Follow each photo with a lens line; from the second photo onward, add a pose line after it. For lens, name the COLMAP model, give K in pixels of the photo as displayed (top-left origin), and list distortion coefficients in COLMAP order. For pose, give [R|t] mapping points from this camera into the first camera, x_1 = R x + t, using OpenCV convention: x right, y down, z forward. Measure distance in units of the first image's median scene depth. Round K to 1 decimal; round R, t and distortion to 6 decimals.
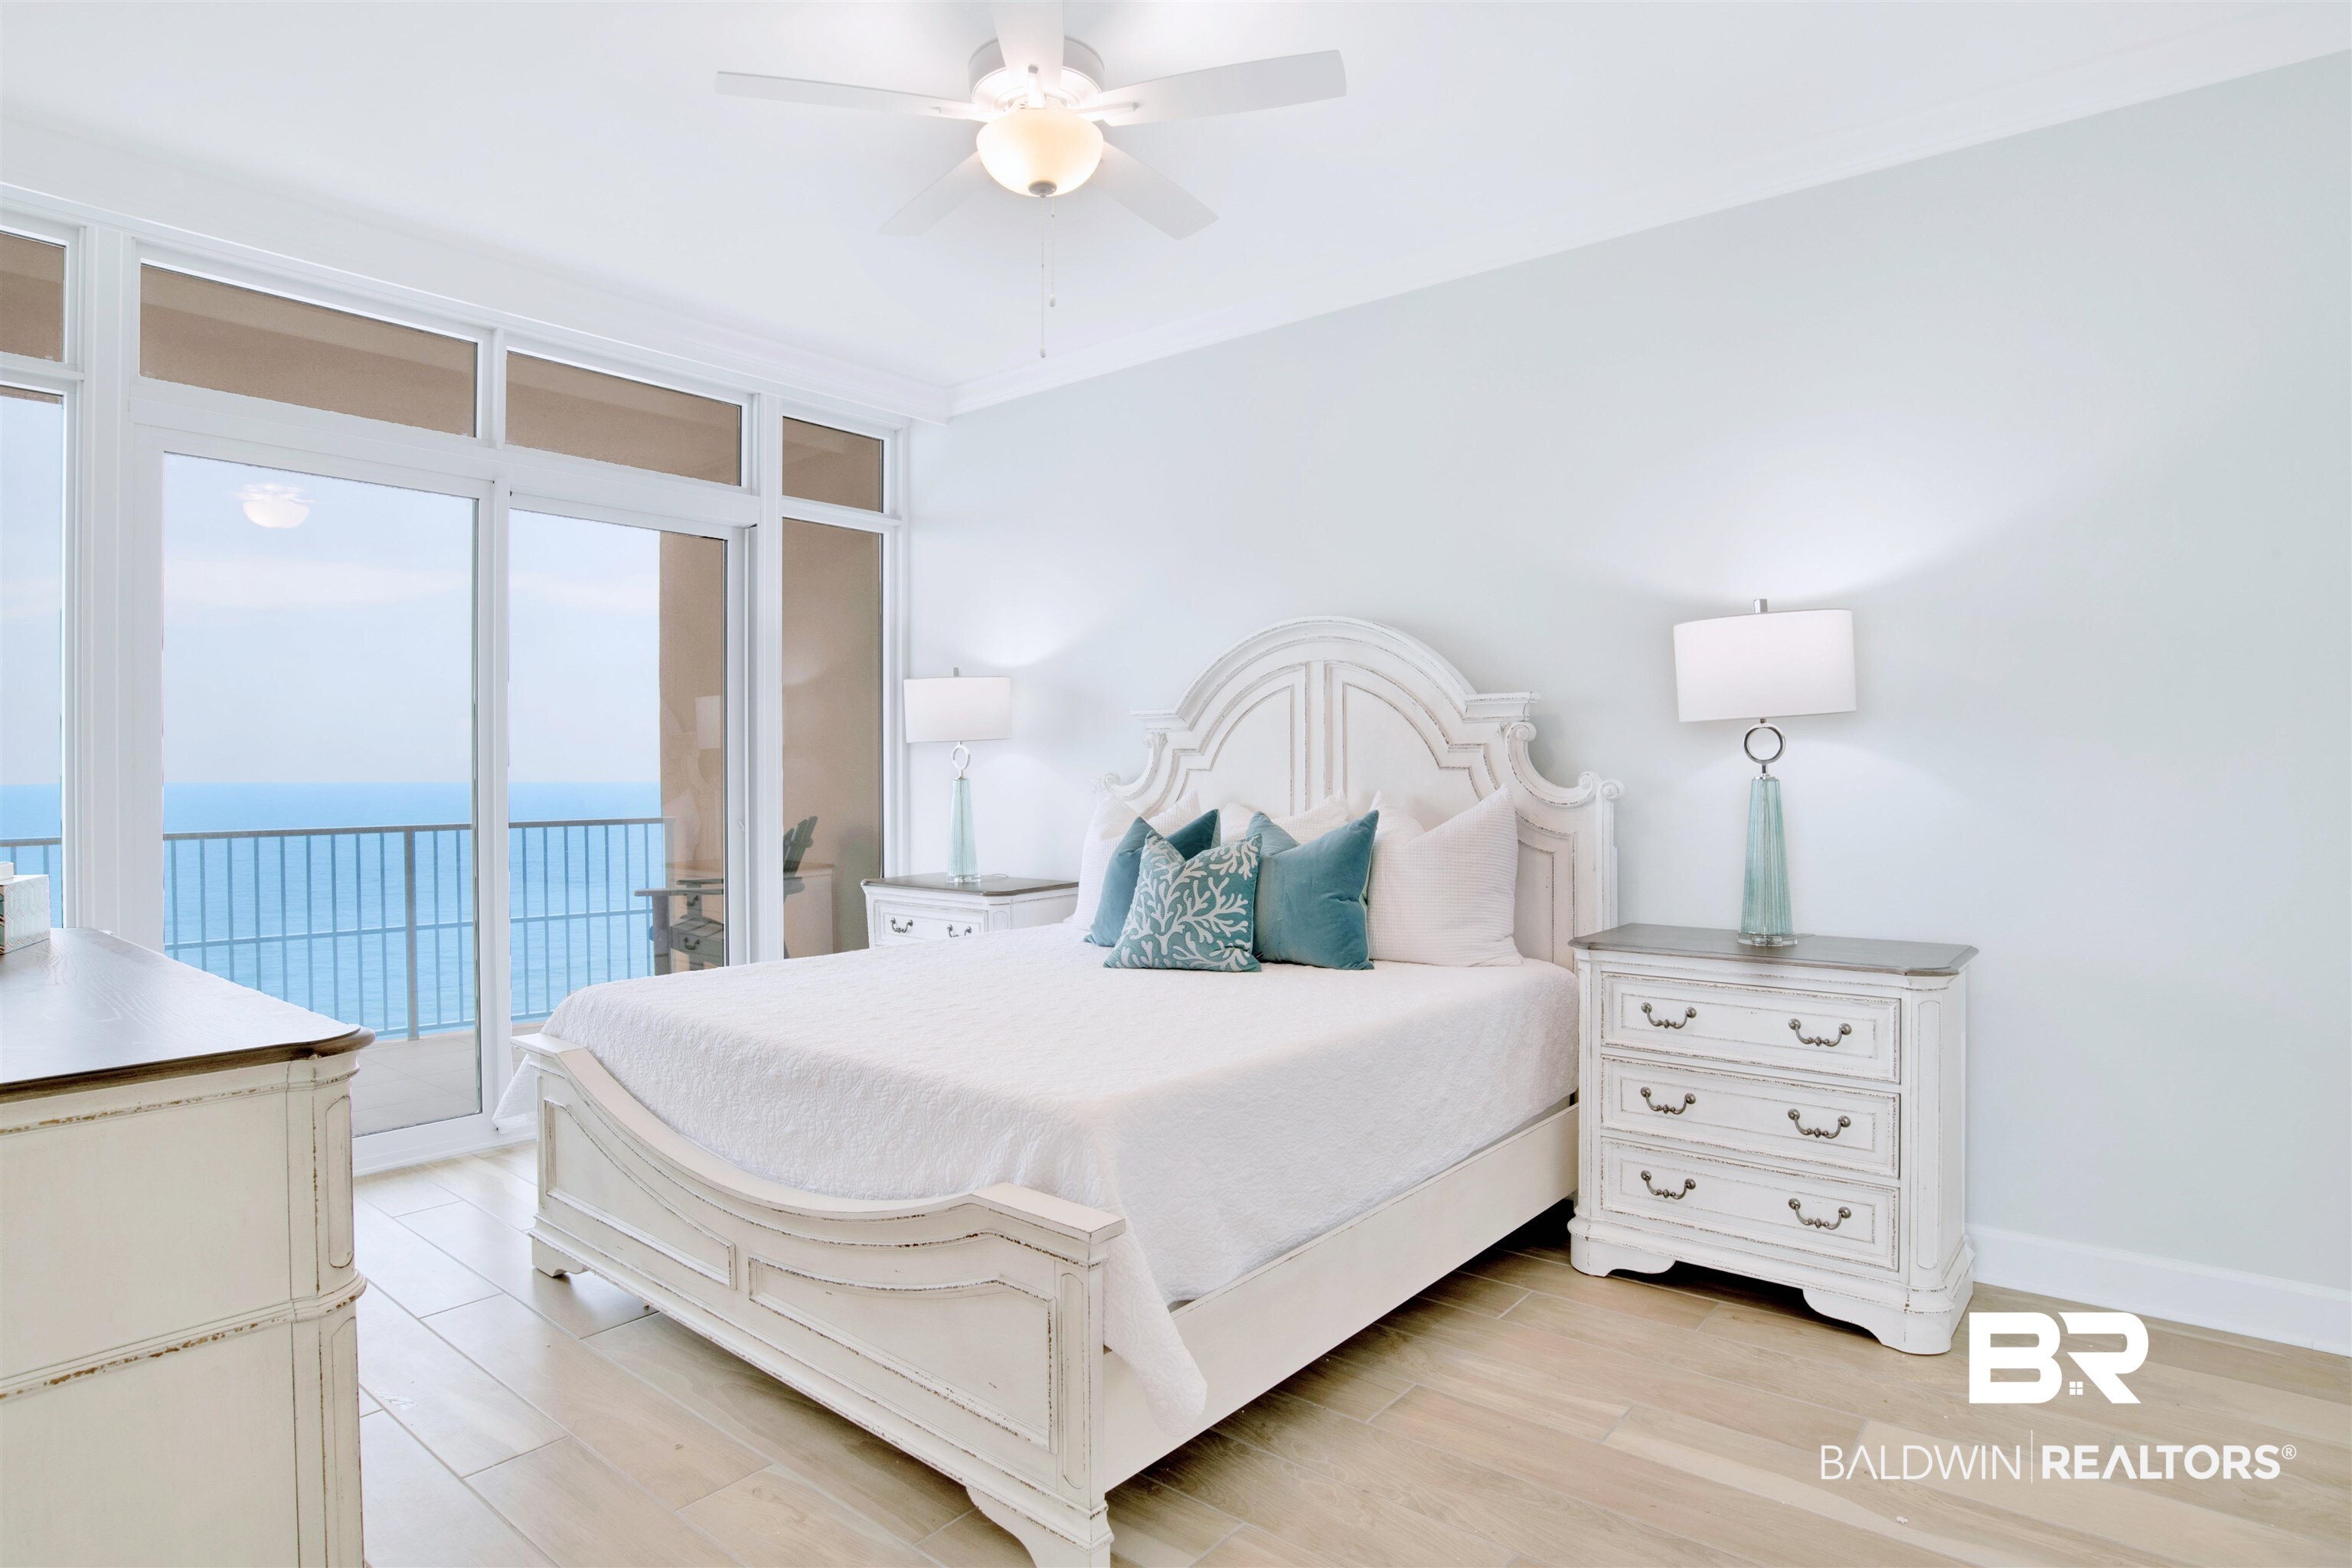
lens RADIAL K [[1266.6, 0, 1172.6], [0, 1266.6, 774.5], [0, 0, 1]] dist [-0.029526, 0.001513]
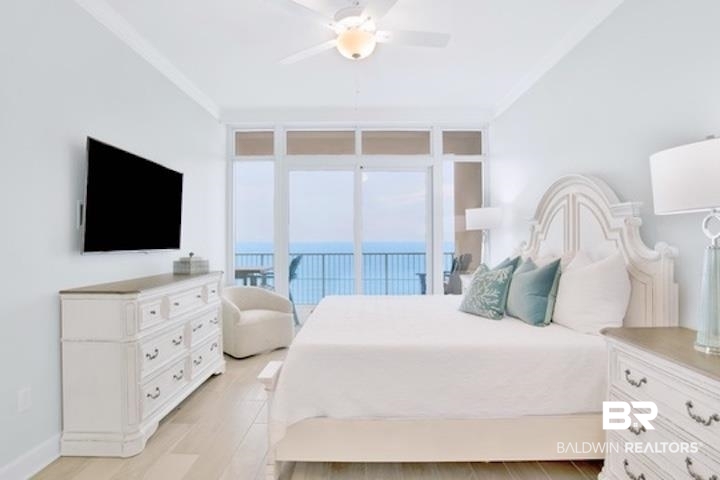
lens RADIAL K [[383.9, 0, 368.5], [0, 383.9, 242.4], [0, 0, 1]] dist [-0.002544, 0.000761]
pose [[0.661640, 0.006374, -0.749795, 0.445104], [0.000679, 0.999958, 0.009100, -0.007025], [0.749821, -0.006530, 0.661608, 0.276729]]
